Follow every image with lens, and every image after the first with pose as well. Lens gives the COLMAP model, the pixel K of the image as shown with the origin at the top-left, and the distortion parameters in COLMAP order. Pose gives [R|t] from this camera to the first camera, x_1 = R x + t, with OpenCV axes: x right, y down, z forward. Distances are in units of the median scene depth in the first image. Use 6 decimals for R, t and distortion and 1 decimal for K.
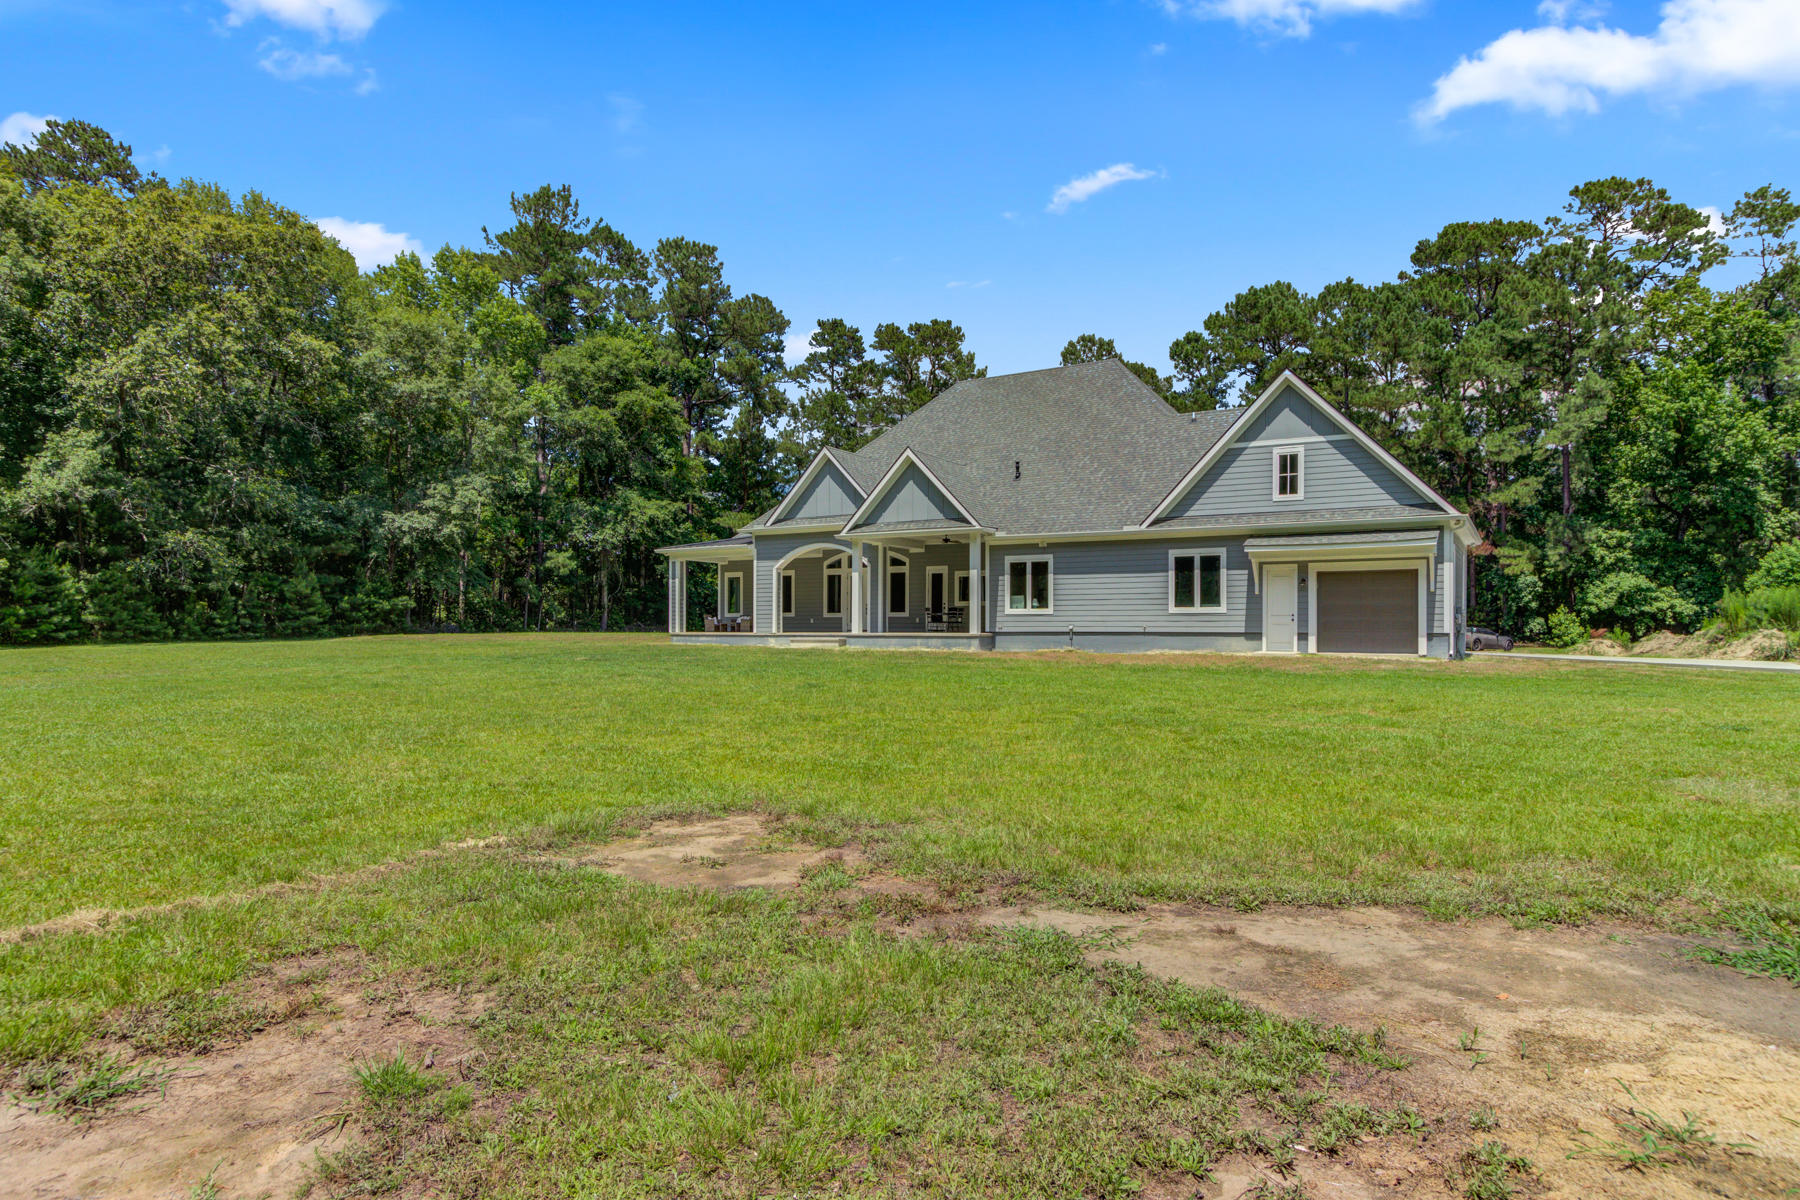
lens RADIAL K [[1037.5, 0, 888.9], [0, 1037.5, 607.9], [0, 0, 1]] dist [-0.002121, -0.001443]
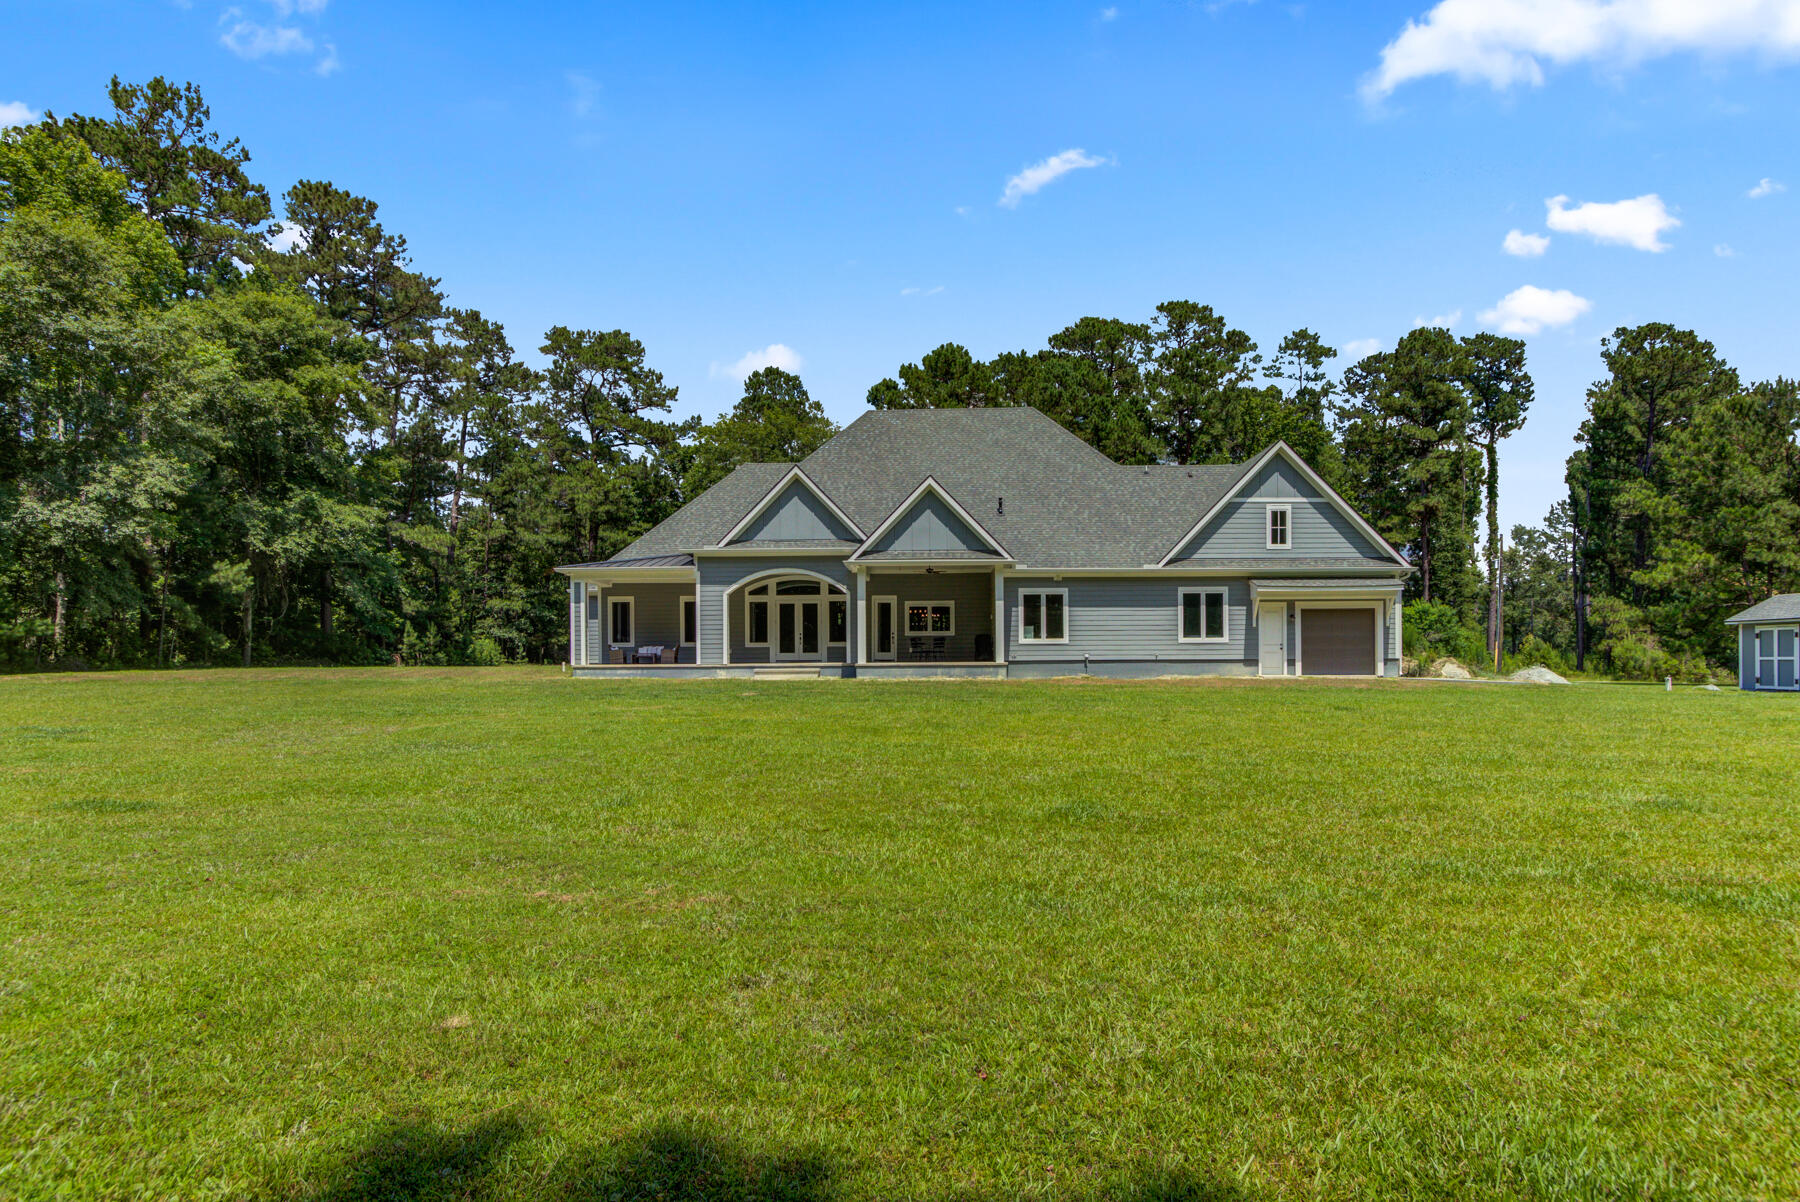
lens RADIAL K [[1037.5, 0, 883.0], [0, 1037.5, 648.0], [0, 0, 1]] dist [-0.002121, -0.001443]
pose [[0.864753, -0.001724, 0.502195, -0.537392], [-0.002948, 0.999959, 0.008510, 0.001843], [-0.502190, -0.008840, 0.864712, 0.165166]]
